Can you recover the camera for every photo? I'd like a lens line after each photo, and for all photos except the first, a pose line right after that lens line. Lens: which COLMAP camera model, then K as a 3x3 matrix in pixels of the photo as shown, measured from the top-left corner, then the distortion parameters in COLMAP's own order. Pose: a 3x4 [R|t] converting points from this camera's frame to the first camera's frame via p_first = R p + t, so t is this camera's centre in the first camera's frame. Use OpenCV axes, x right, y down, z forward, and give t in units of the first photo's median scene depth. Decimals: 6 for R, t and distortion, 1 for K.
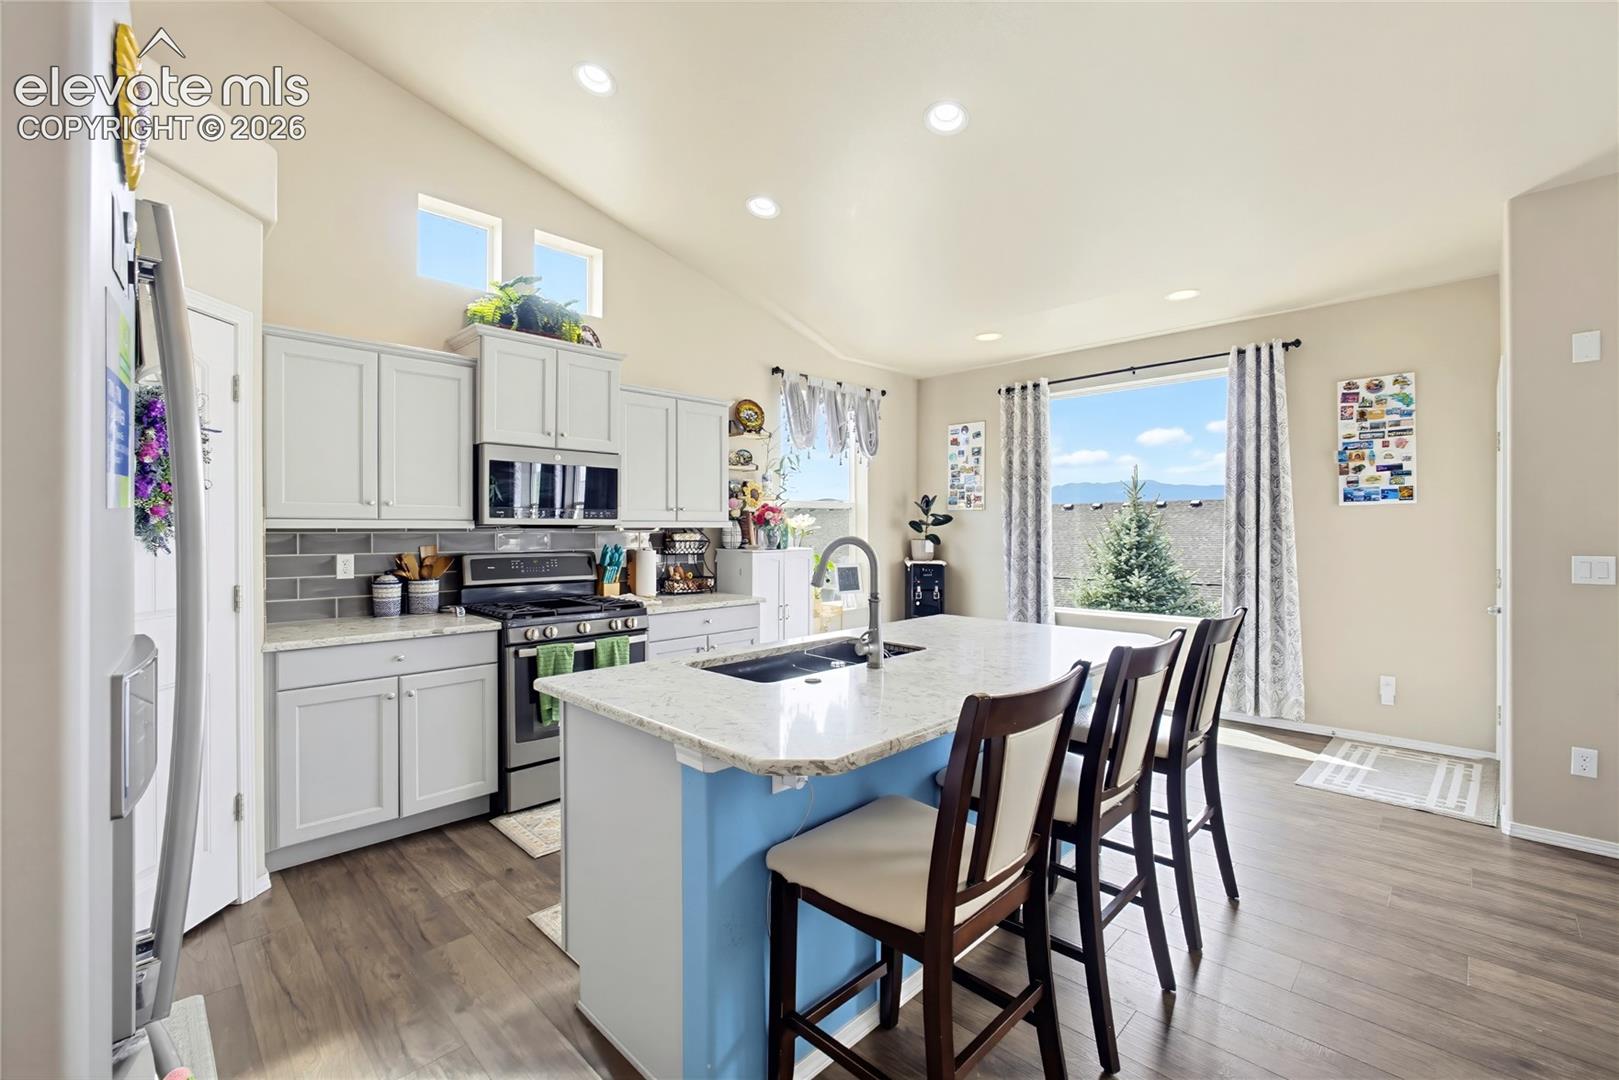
lens RADIAL K [[688.3, 0, 811.4], [0, 688.3, 538.8], [0, 0, 1]] dist [-0.018367, 0.006094]
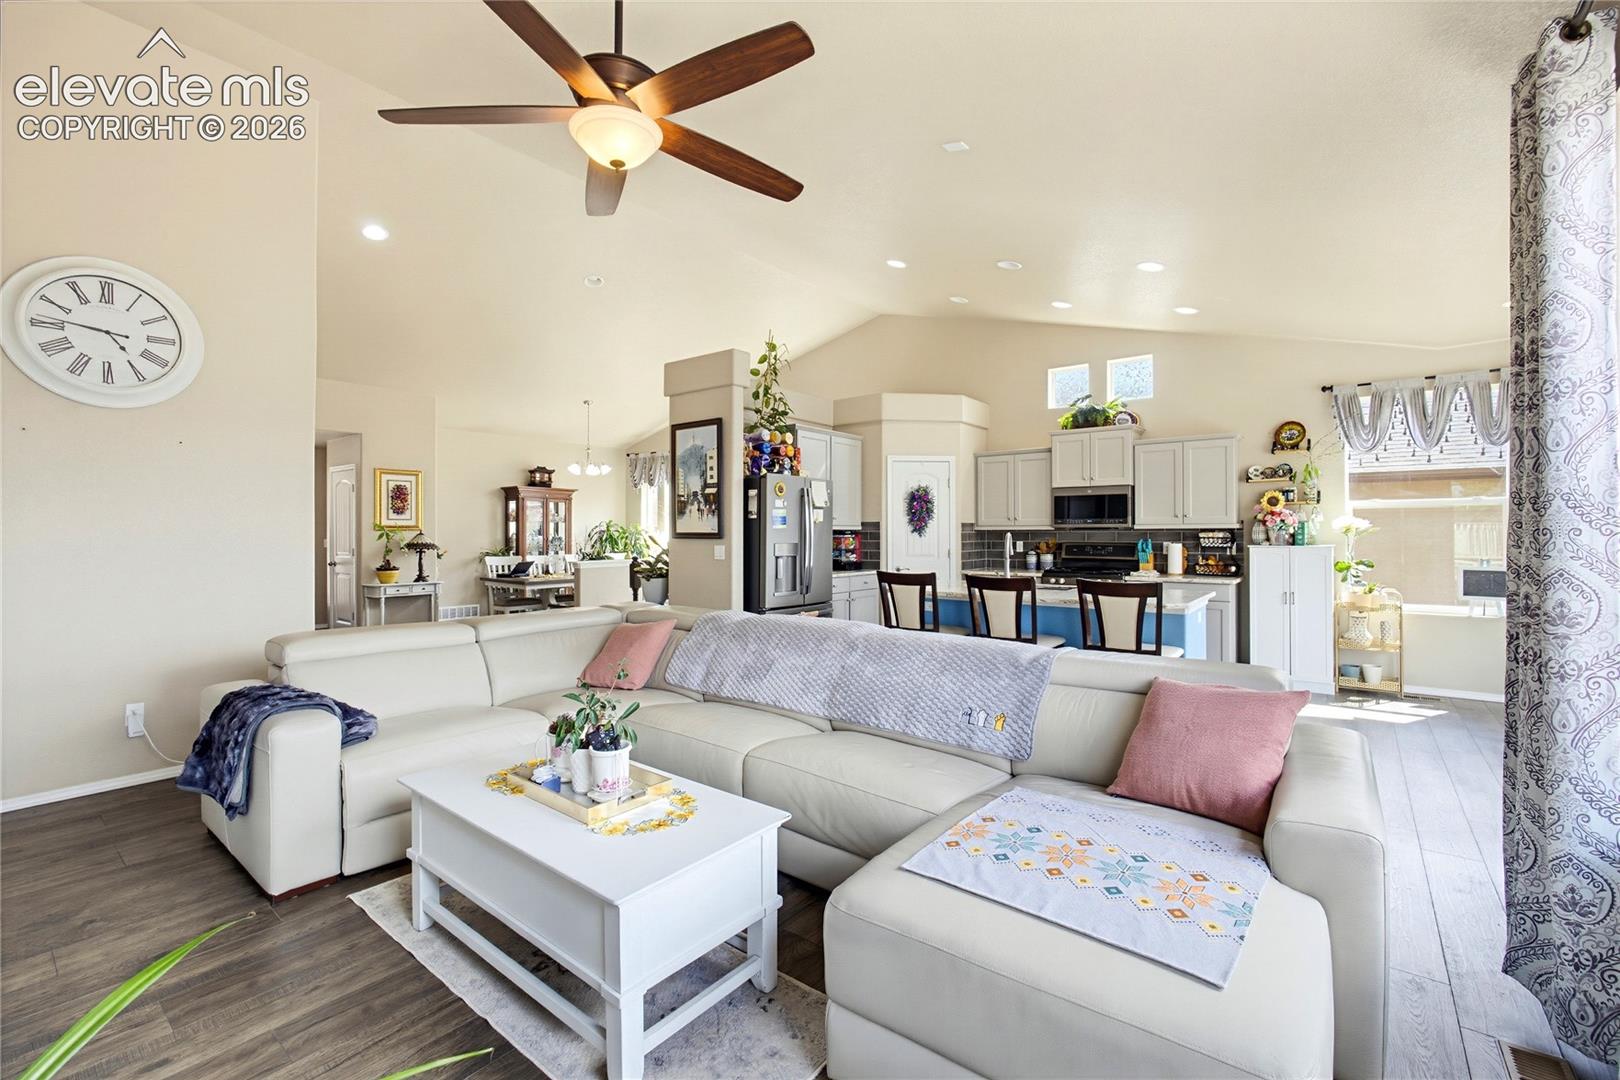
lens RADIAL K [[688.7, 0, 811.9], [0, 688.7, 538.8], [0, 0, 1]] dist [-0.018367, 0.006094]
pose [[0.113859, 0.010235, -0.993444, 1.210866], [-0.009362, 0.999914, 0.009229, 0.000028], [0.993453, 0.008249, 0.113945, 0.030692]]
